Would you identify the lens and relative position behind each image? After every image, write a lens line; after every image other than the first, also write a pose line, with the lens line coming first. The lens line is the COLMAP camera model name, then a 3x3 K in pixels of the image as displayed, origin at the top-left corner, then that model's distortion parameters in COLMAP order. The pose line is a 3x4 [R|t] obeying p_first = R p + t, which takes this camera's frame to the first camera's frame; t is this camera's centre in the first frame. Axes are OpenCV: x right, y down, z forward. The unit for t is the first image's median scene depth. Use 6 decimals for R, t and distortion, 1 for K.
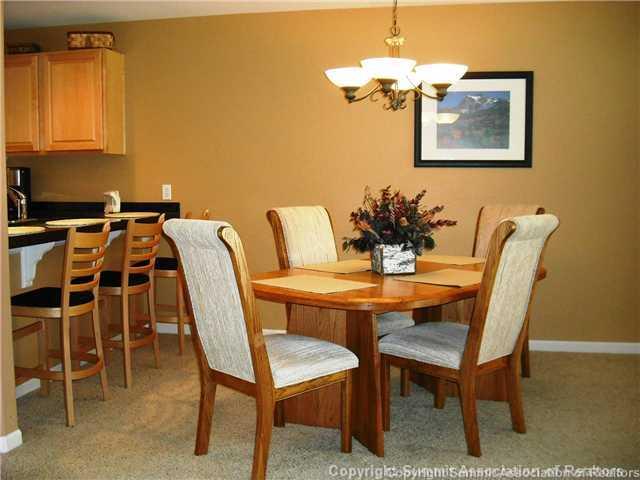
lens RADIAL K [[717.4, 0, 318.0], [0, 717.4, 241.0], [0, 0, 1]] dist [-0.093359, 0.000000]
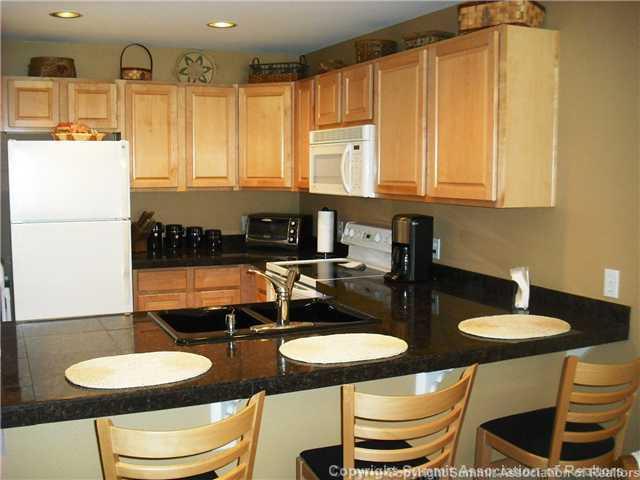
lens RADIAL K [[717.4, 0, 316.1], [0, 717.4, 239.3], [0, 0, 1]] dist [-0.093359, 0.000000]
pose [[0.598331, 0.086103, -0.796610, 0.075701], [-0.082382, 0.995551, 0.045729, -0.111998], [0.797003, 0.038265, 0.602762, 0.533749]]
